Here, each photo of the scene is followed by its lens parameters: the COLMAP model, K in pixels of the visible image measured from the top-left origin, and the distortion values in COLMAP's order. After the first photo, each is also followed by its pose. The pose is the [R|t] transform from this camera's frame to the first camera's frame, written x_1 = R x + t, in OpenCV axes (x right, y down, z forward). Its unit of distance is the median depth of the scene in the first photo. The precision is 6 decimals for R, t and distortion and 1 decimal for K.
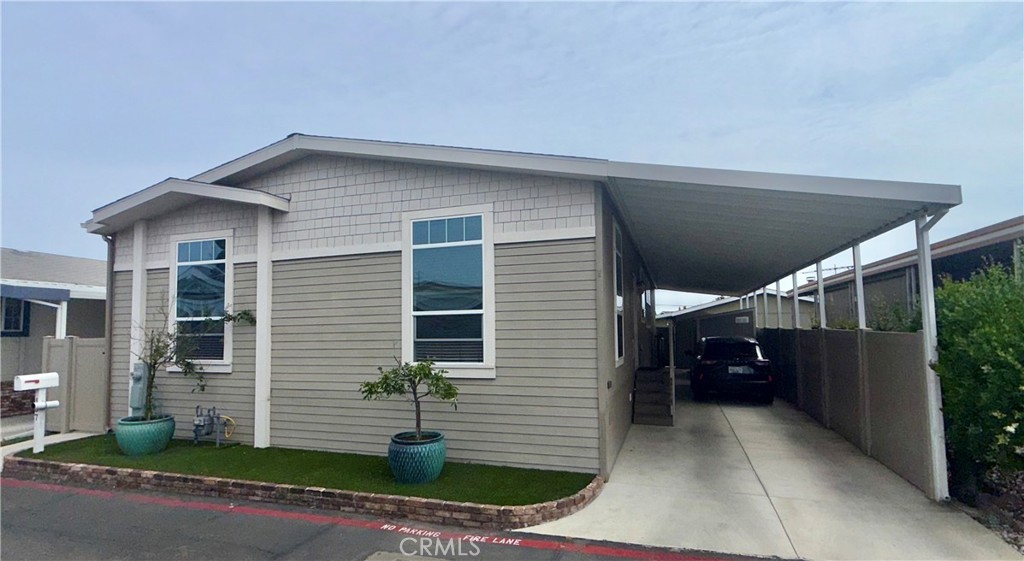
lens RADIAL K [[498.5, 0, 508.4], [0, 498.5, 287.5], [0, 0, 1]] dist [-0.002289, 0.003809]
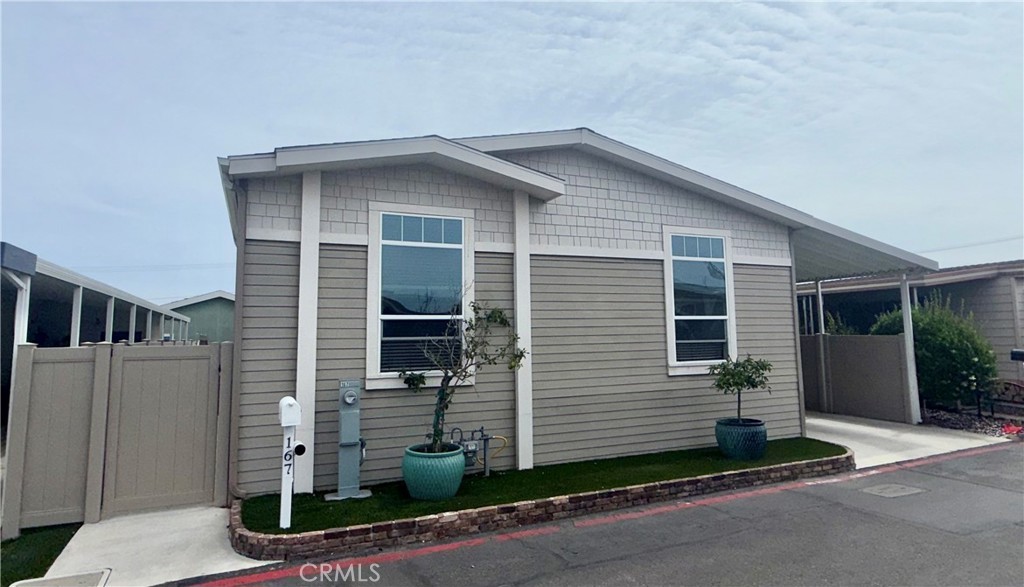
lens RADIAL K [[567.6, 0, 509.0], [0, 567.6, 273.1], [0, 0, 1]] dist [-0.000240, 0.008679]
pose [[0.739131, 0.084774, 0.668206, -1.307681], [-0.042835, 0.995956, -0.078974, 0.068554], [-0.672199, 0.029750, 0.739773, 0.310798]]
